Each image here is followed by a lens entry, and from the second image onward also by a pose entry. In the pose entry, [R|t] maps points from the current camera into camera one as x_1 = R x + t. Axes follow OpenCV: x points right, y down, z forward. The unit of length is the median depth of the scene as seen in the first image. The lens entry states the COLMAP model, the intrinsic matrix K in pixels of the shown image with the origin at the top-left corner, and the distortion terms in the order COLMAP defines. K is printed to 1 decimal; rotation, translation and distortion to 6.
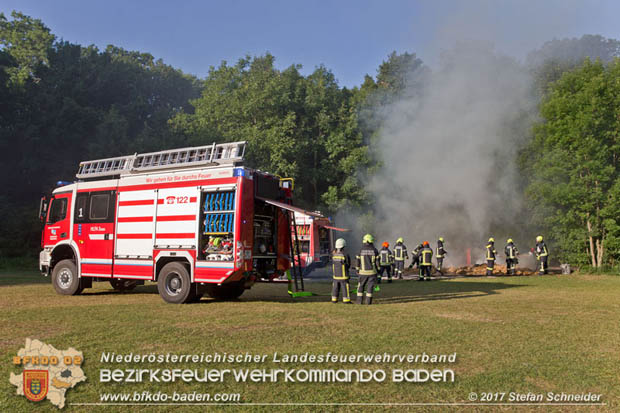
lens RADIAL K [[608.4, 0, 310.2], [0, 608.4, 207.2], [0, 0, 1]] dist [-0.025774, 0.000000]
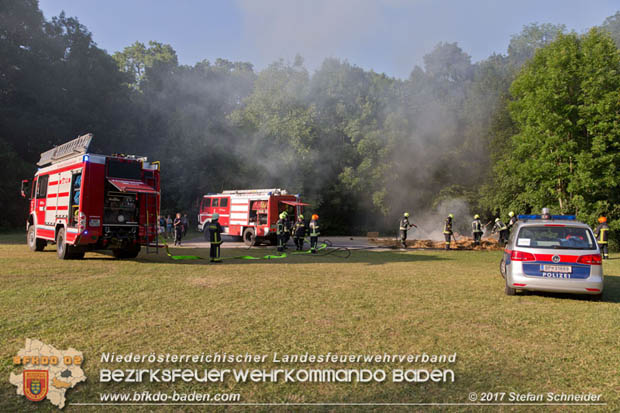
lens RADIAL K [[514.0, 0, 310.7], [0, 514.0, 205.9], [0, 0, 1]] dist [-0.069989, 0.005339]
pose [[0.941528, 0.004186, -0.336908, 0.584487], [0.008563, 0.999303, 0.036345, 0.006408], [0.336825, -0.037105, 0.940836, 0.135192]]
